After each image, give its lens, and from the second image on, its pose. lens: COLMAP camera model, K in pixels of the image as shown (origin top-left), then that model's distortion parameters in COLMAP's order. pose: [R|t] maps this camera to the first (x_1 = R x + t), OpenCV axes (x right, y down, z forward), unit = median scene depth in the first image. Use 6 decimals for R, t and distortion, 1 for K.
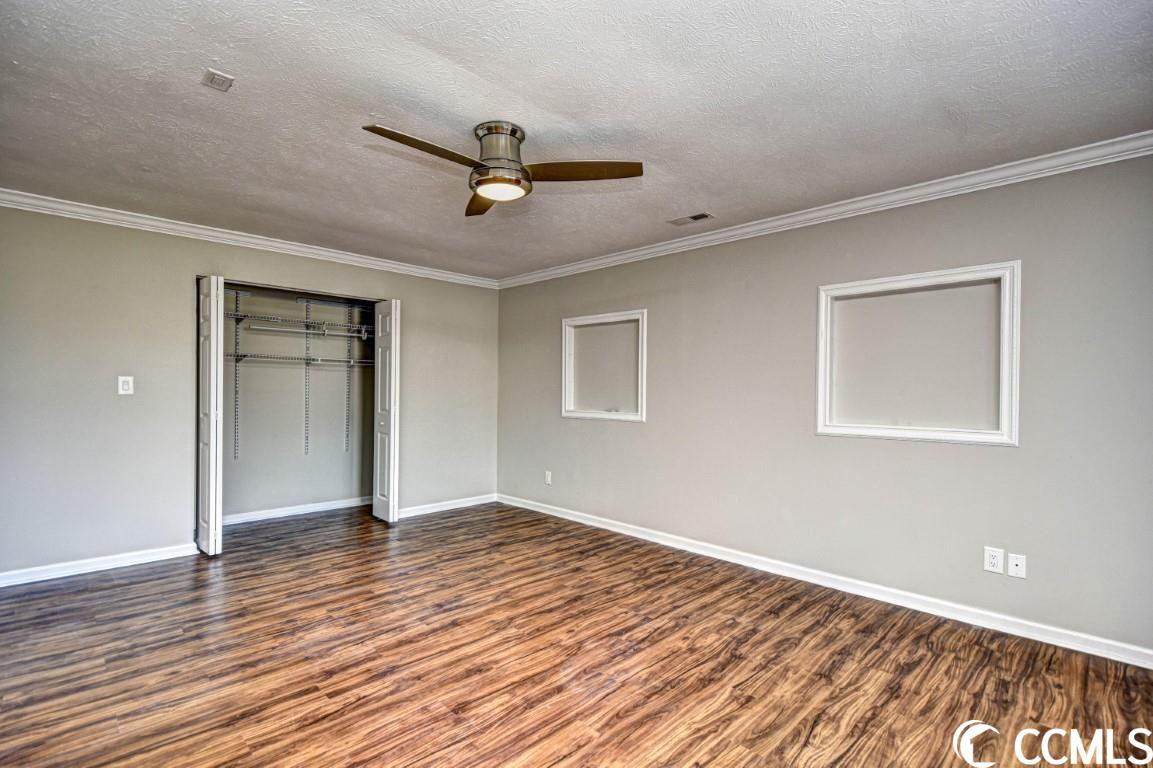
lens RADIAL K [[525.2, 0, 592.0], [0, 525.2, 402.6], [0, 0, 1]] dist [0.001608, -0.004884]
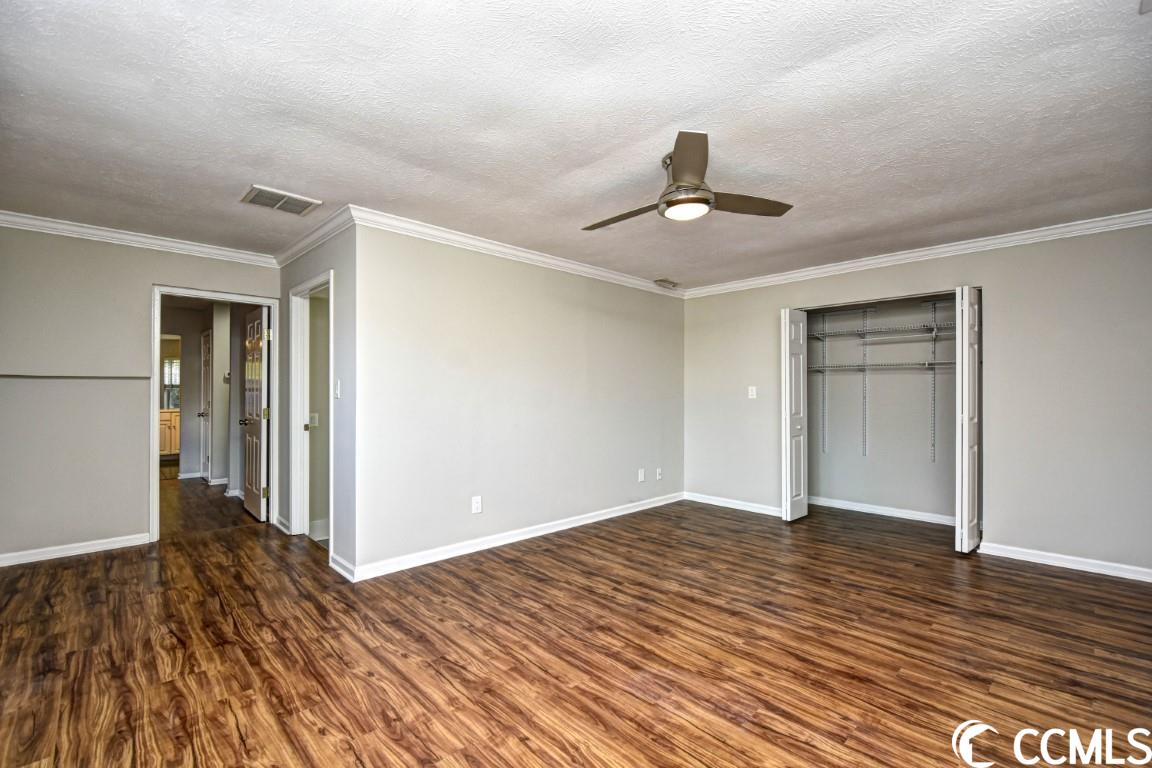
lens RADIAL K [[510.4, 0, 578.1], [0, 510.4, 392.4], [0, 0, 1]] dist [0.002466, -0.004770]
pose [[-0.036803, -0.011889, -0.999252, 0.749065], [-0.023662, 0.999659, -0.011022, -0.005529], [0.999042, 0.023239, -0.037072, 0.678142]]
